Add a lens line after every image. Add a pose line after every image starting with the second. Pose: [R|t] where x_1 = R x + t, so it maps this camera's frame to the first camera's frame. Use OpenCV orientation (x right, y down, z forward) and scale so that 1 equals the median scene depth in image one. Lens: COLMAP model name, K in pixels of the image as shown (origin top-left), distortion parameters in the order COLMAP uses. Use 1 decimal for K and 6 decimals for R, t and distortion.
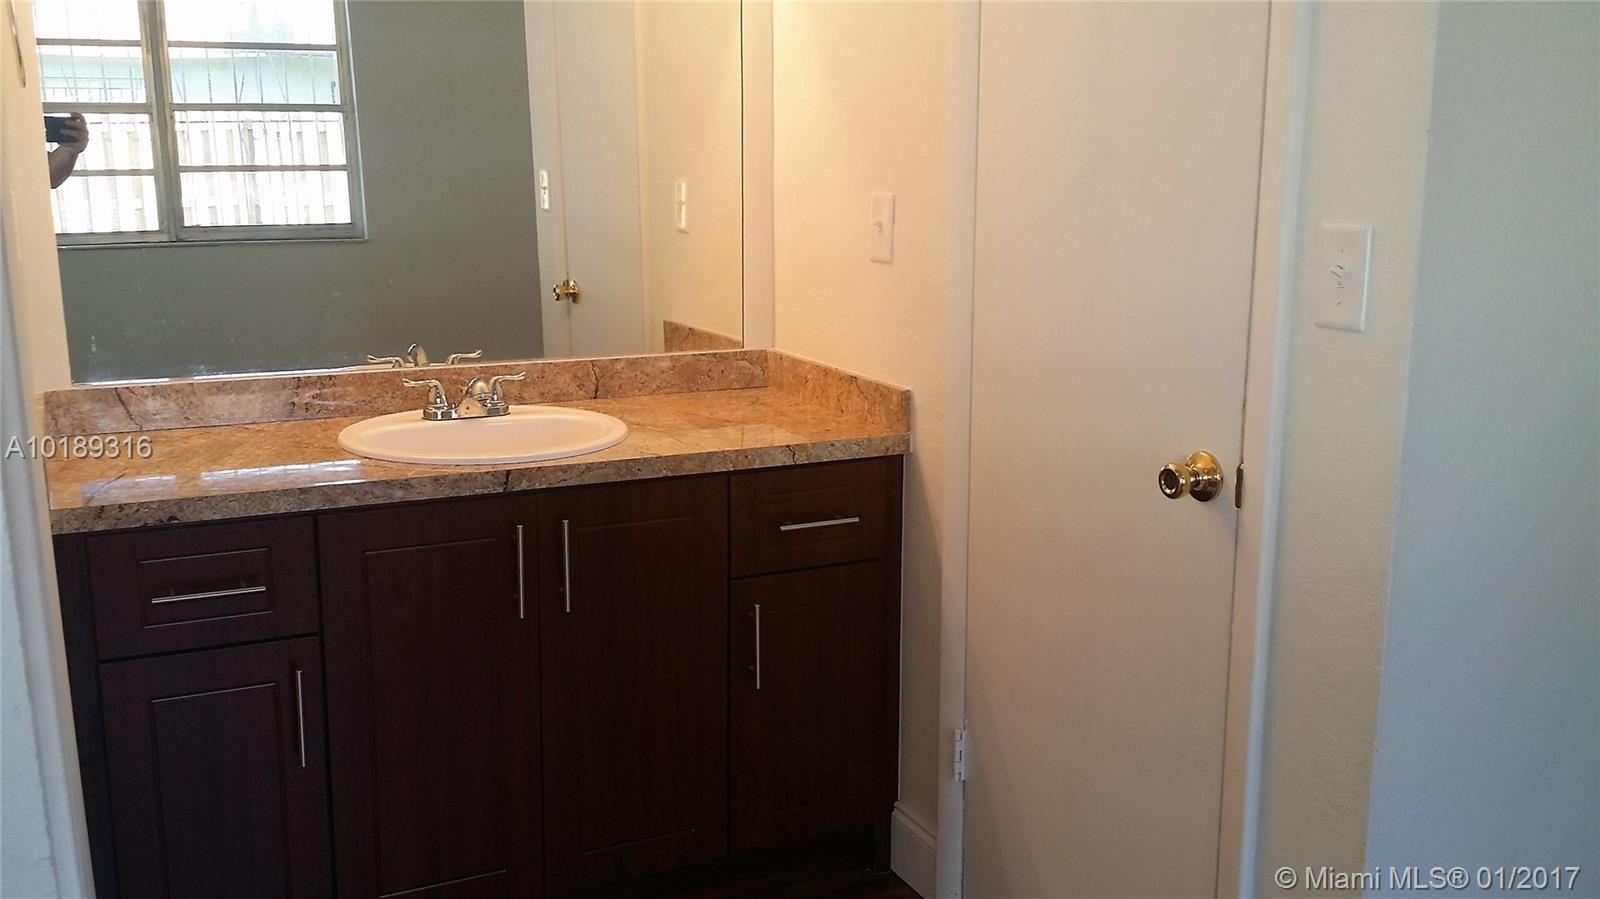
lens RADIAL K [[1500.6, 0, 794.5], [0, 1500.6, 456.5], [0, 0, 1]] dist [0.085400, 0.000000]
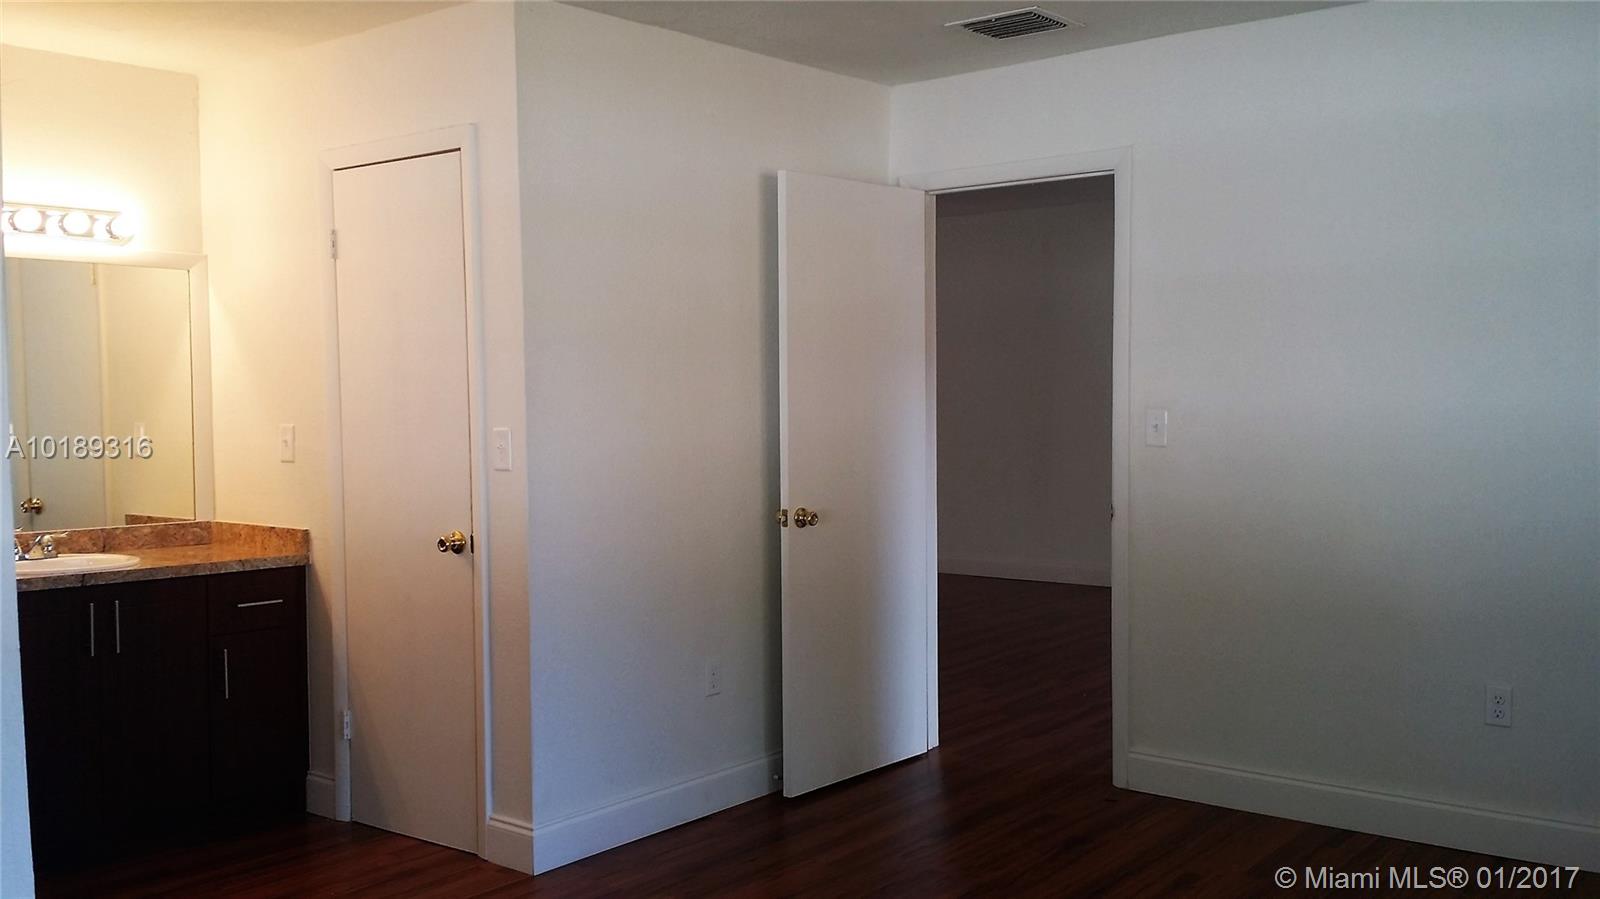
lens RADIAL K [[1500.6, 0, 802.4], [0, 1500.6, 459.4], [0, 0, 1]] dist [0.085400, 0.000000]
pose [[0.906754, -0.032935, 0.420372, -0.152798], [0.102558, 0.984233, -0.144110, 0.203007], [-0.408997, 0.173785, 0.895835, -0.937925]]
